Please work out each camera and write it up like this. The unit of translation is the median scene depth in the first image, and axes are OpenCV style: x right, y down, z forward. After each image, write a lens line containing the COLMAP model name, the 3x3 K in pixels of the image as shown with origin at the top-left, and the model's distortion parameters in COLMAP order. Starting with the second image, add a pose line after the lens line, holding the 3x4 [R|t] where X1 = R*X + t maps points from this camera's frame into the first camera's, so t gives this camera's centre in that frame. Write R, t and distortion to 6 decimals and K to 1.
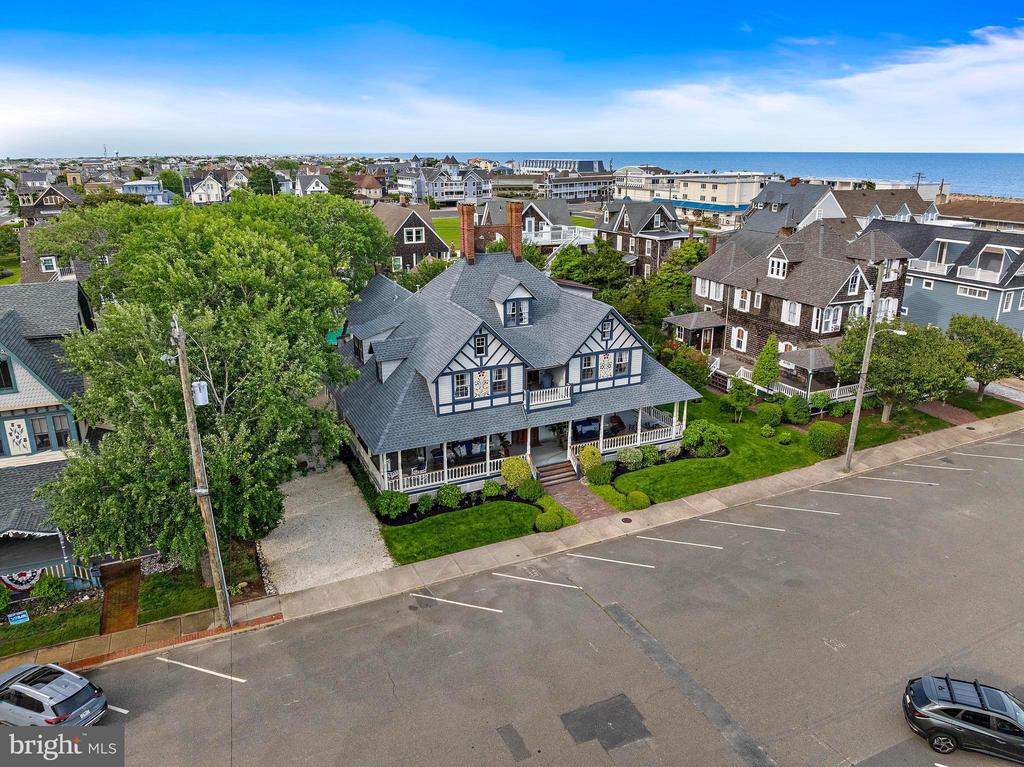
lens RADIAL K [[715.5, 0, 512.0], [0, 715.5, 373.8], [0, 0, 1]] dist [-0.040171, 0.008761]
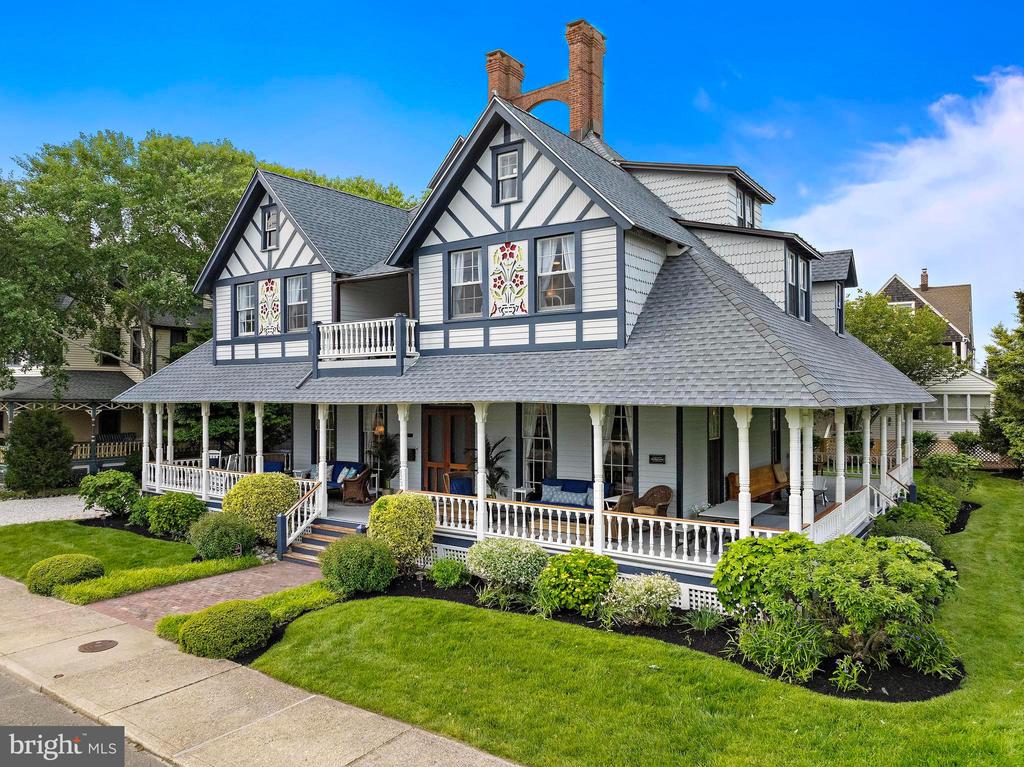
lens RADIAL K [[715.5, 0, 513.7], [0, 715.5, 389.1], [0, 0, 1]] dist [-0.040171, 0.008761]
pose [[0.510594, 0.002323, -0.859819, 0.436549], [-0.257032, 0.954682, -0.150056, 0.092492], [0.820505, 0.297619, 0.488052, 0.854541]]
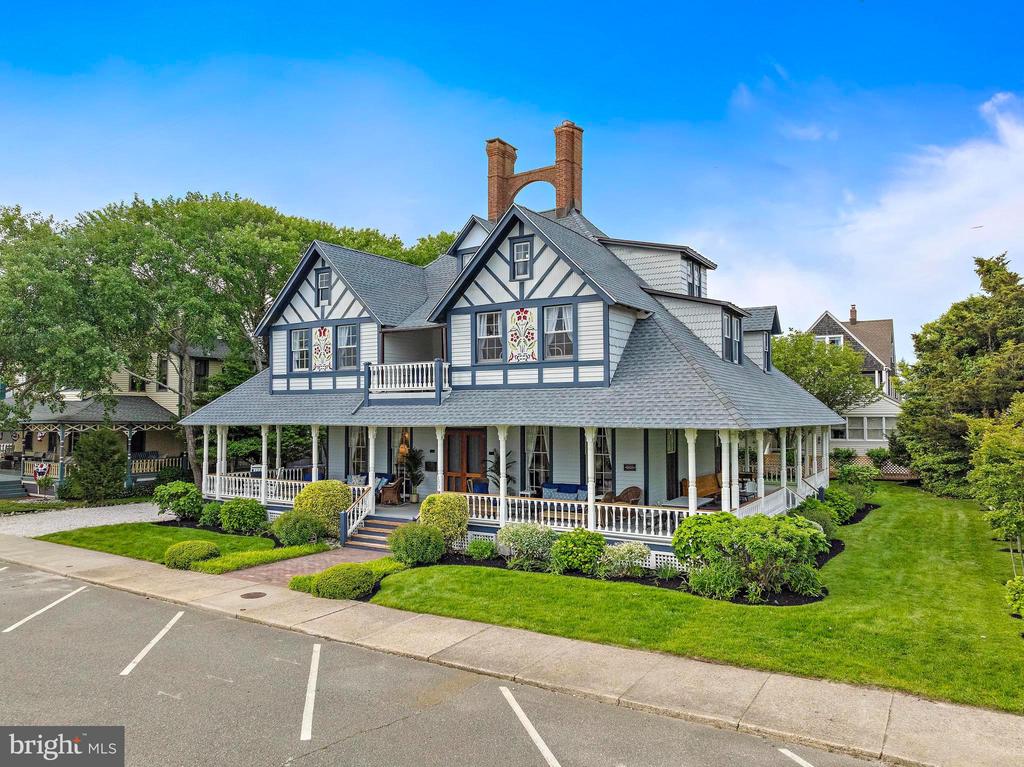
lens RADIAL K [[715.5, 0, 513.4], [0, 715.5, 386.9], [0, 0, 1]] dist [-0.040171, 0.008761]
pose [[0.561300, -0.023384, -0.827282, 0.526220], [-0.248295, 0.948796, -0.195283, 0.117143], [0.789489, 0.315022, 0.526753, 0.760863]]
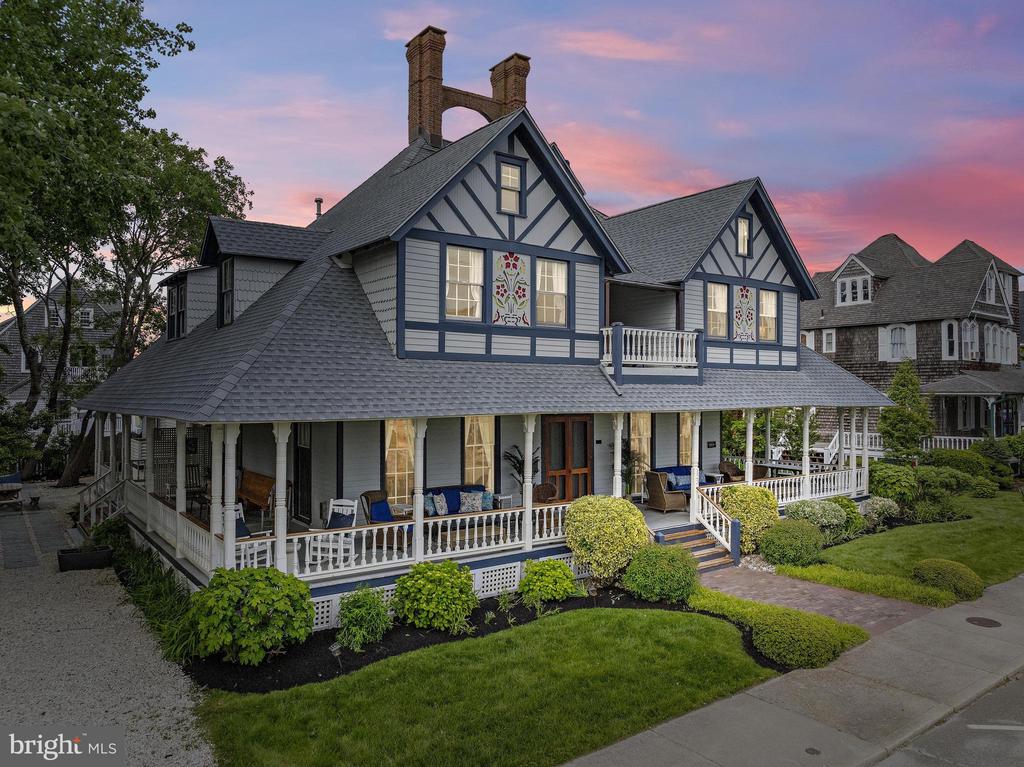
lens RADIAL K [[715.5, 0, 503.4], [0, 715.5, 376.9], [0, 0, 1]] dist [-0.040171, 0.008761]
pose [[0.980159, 0.008672, 0.198025, -0.112776], [0.056618, 0.945170, -0.321632, 0.168065], [-0.189957, 0.326462, 0.925926, 0.620990]]
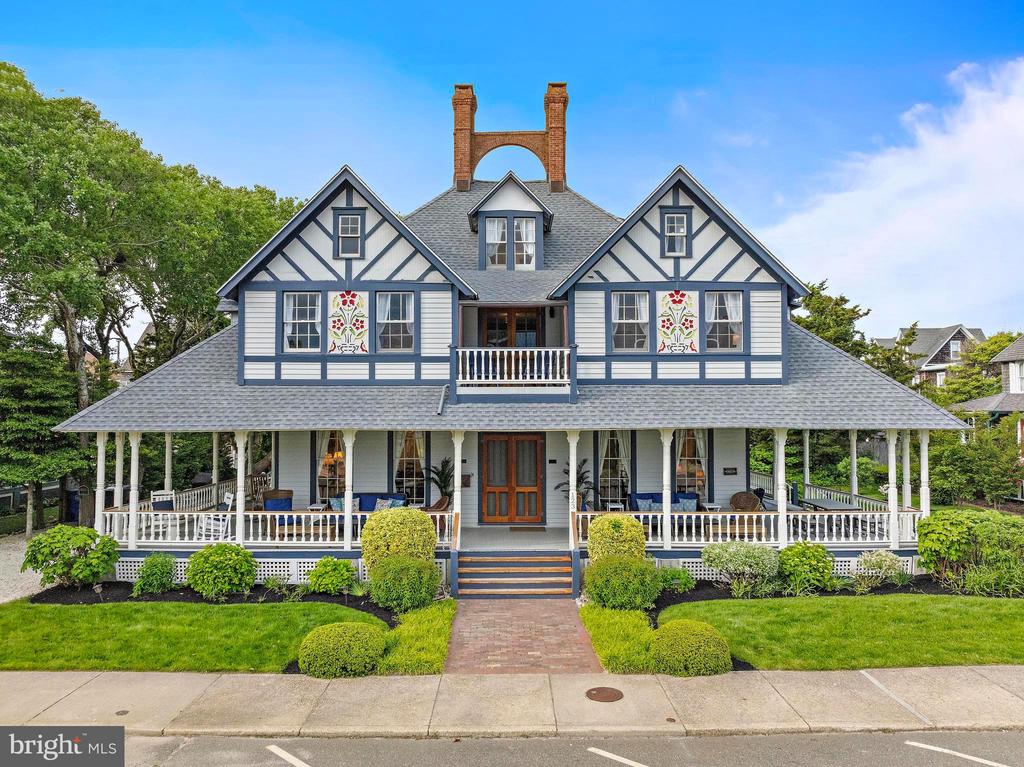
lens RADIAL K [[715.5, 0, 511.0], [0, 715.5, 387.6], [0, 0, 1]] dist [-0.040171, 0.008761]
pose [[0.913008, -0.007753, -0.407867, 0.211907], [-0.127112, 0.944637, -0.302495, 0.160258], [0.387632, 0.328025, 0.861476, 0.630642]]
